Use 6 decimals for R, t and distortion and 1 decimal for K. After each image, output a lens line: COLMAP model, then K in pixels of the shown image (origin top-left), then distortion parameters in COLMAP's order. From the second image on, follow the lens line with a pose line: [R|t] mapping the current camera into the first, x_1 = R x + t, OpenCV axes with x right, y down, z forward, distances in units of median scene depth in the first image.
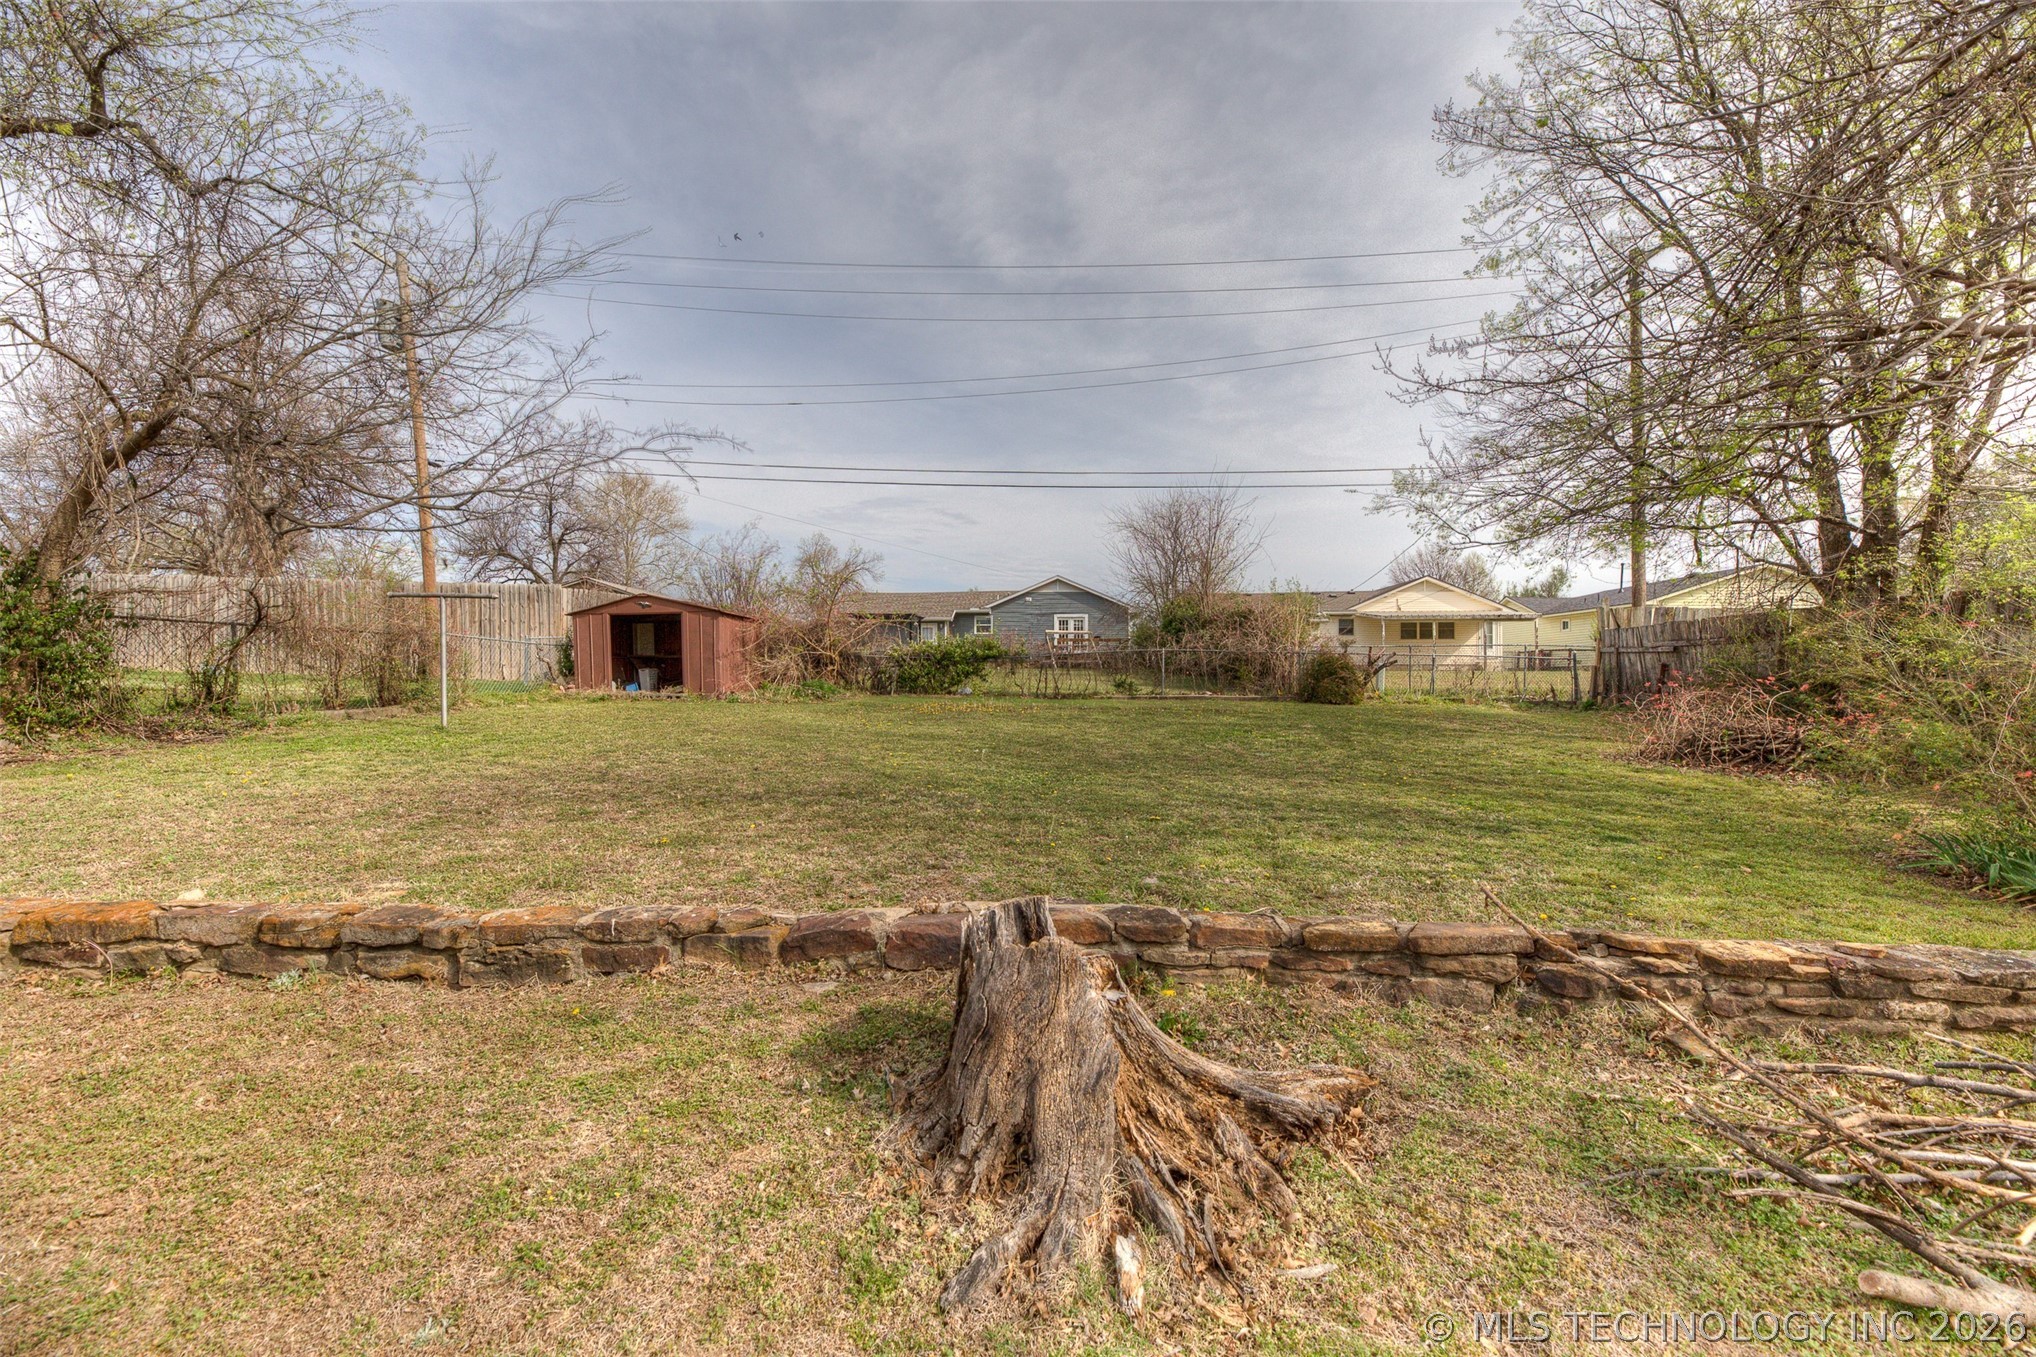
lens RADIAL K [[798.5, 0, 1018.0], [0, 798.5, 678.5], [0, 0, 1]] dist [0.000415, -0.000678]
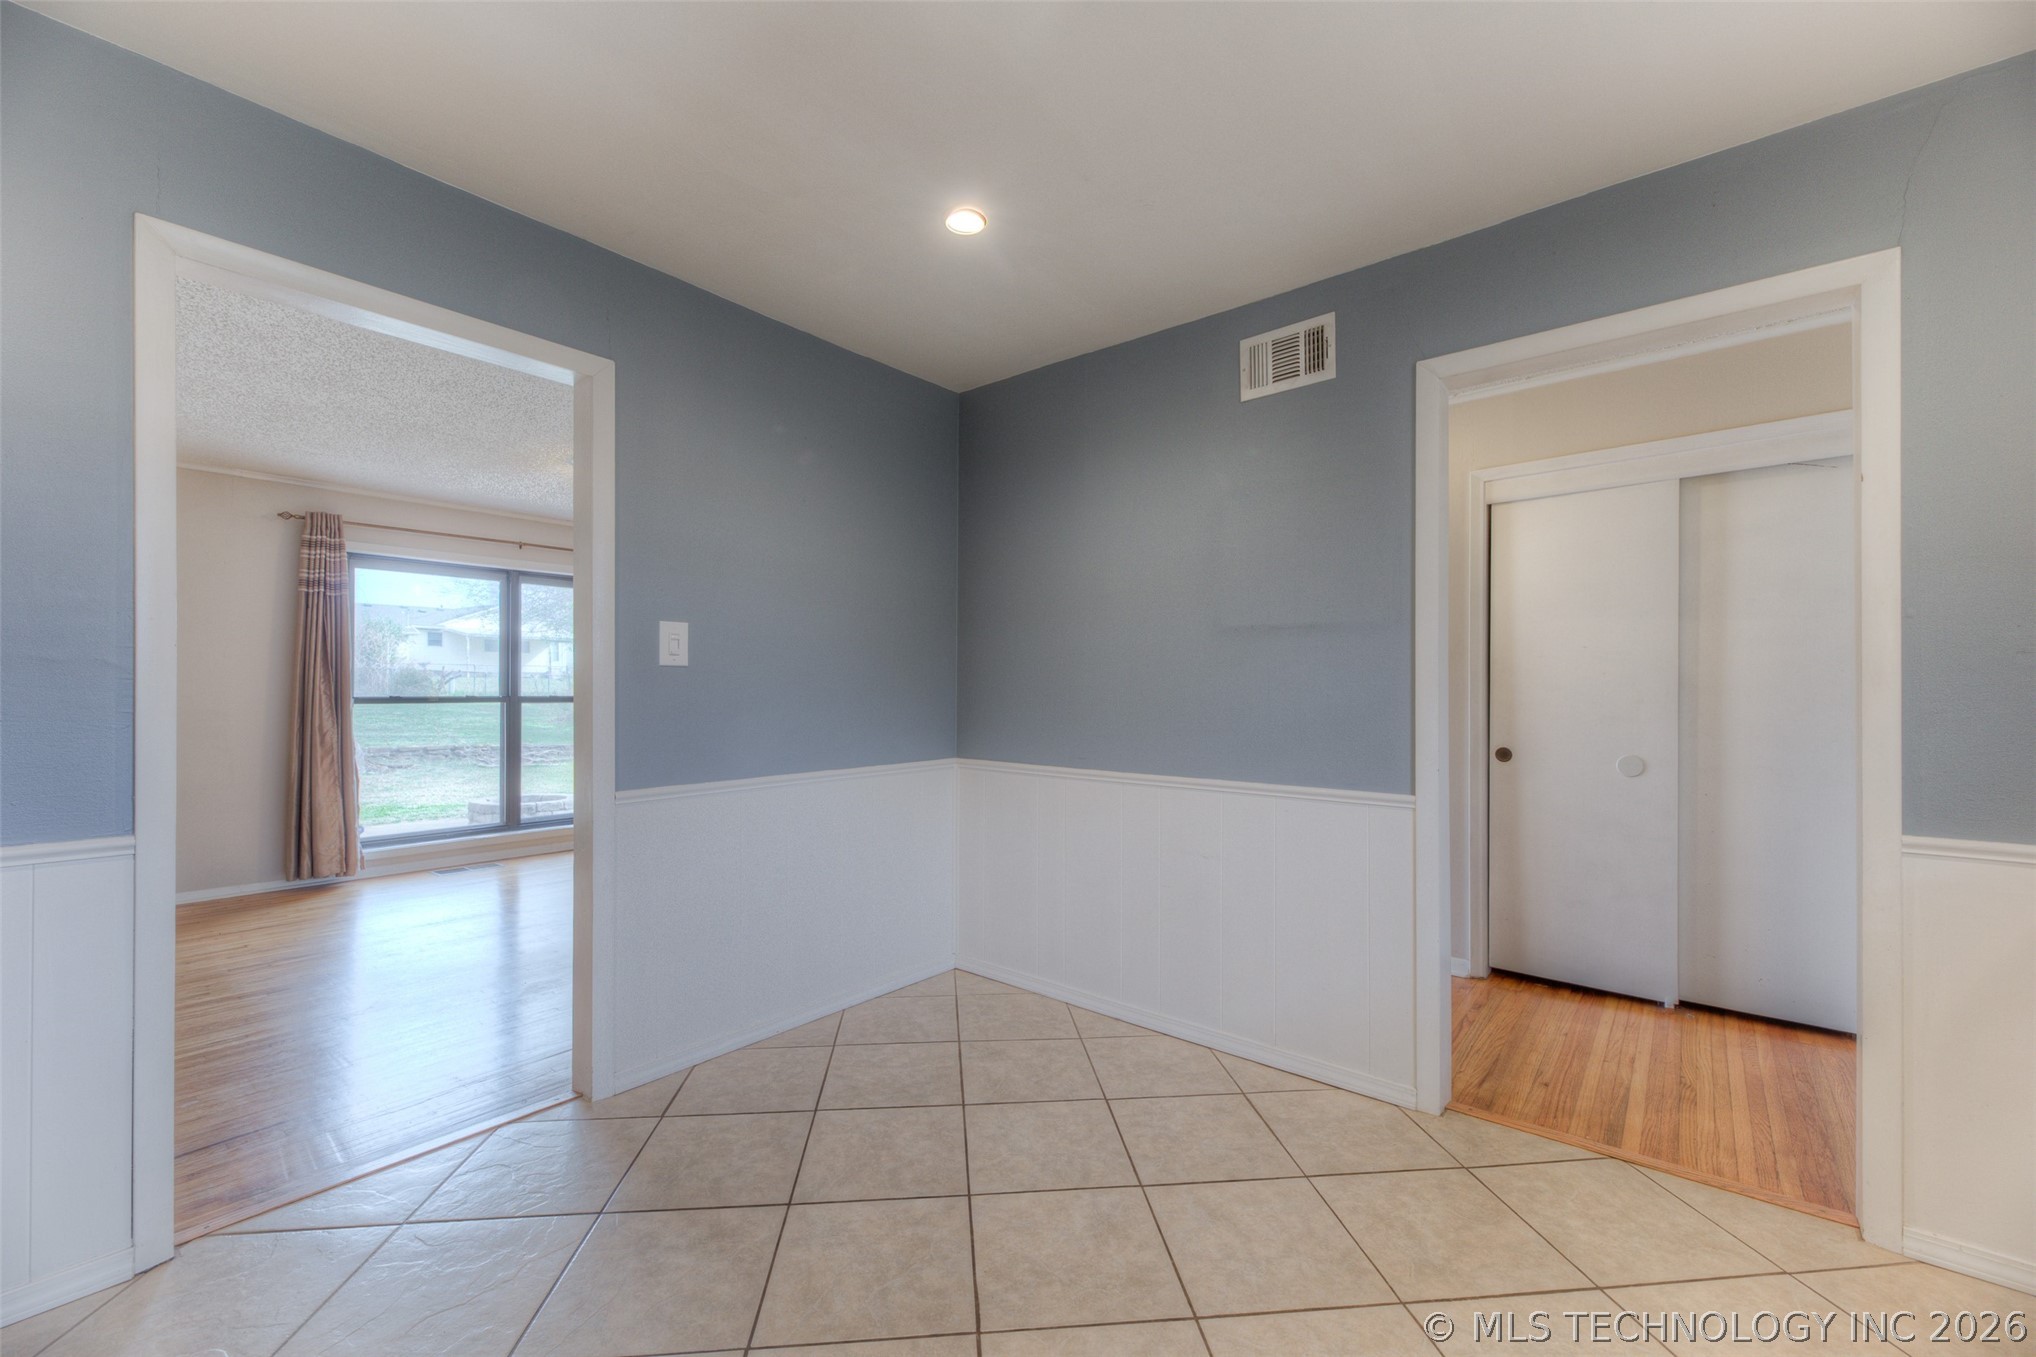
lens RADIAL K [[811.0, 0, 1015.8], [0, 811.0, 688.6], [0, 0, 1]] dist [0.008550, -0.000506]
pose [[0.540259, 0.004043, 0.841489, -0.303737], [-0.012423, 0.999918, 0.003172, -0.012977], [-0.841407, -0.012168, 0.540265, -0.824644]]
